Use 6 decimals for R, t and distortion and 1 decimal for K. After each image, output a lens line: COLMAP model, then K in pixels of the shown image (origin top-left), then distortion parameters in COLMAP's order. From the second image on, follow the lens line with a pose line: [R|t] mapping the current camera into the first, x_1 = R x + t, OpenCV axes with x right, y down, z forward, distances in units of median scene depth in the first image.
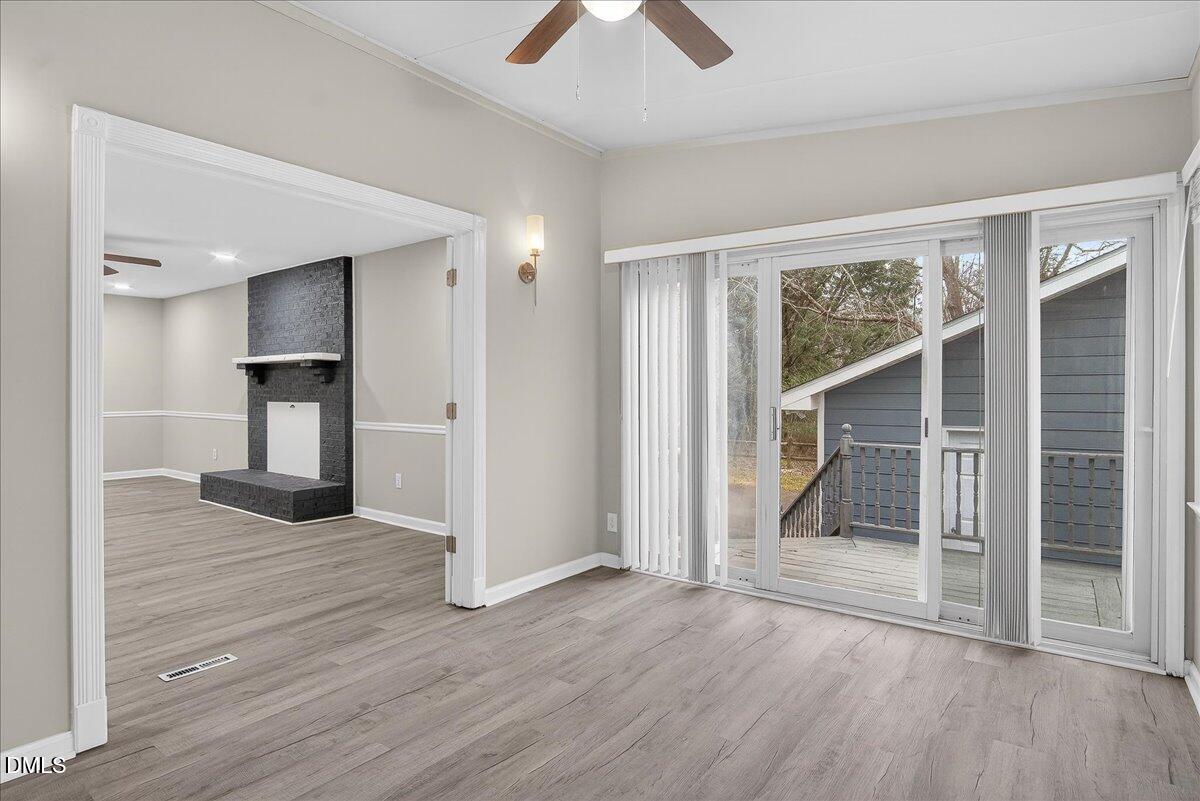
lens RADIAL K [[650.7, 0, 600.5], [0, 650.7, 400.0], [0, 0, 1]] dist [-0.007189, -0.000541]
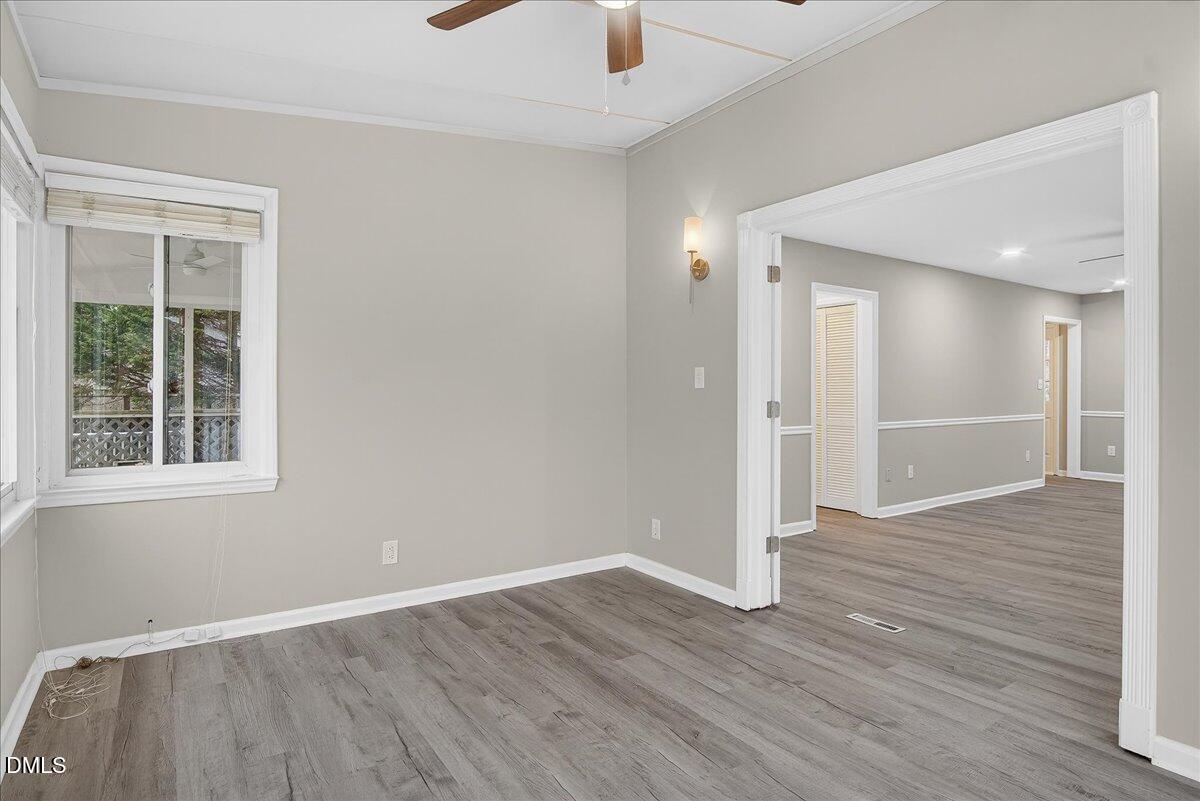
lens RADIAL K [[650.7, 0, 594.3], [0, 650.7, 395.4], [0, 0, 1]] dist [-0.007189, -0.000541]
pose [[-0.335053, 0.009050, -0.942156, 0.652247], [-0.015484, 0.999766, 0.015110, -0.011929], [0.942072, 0.019651, -0.334834, 0.888703]]
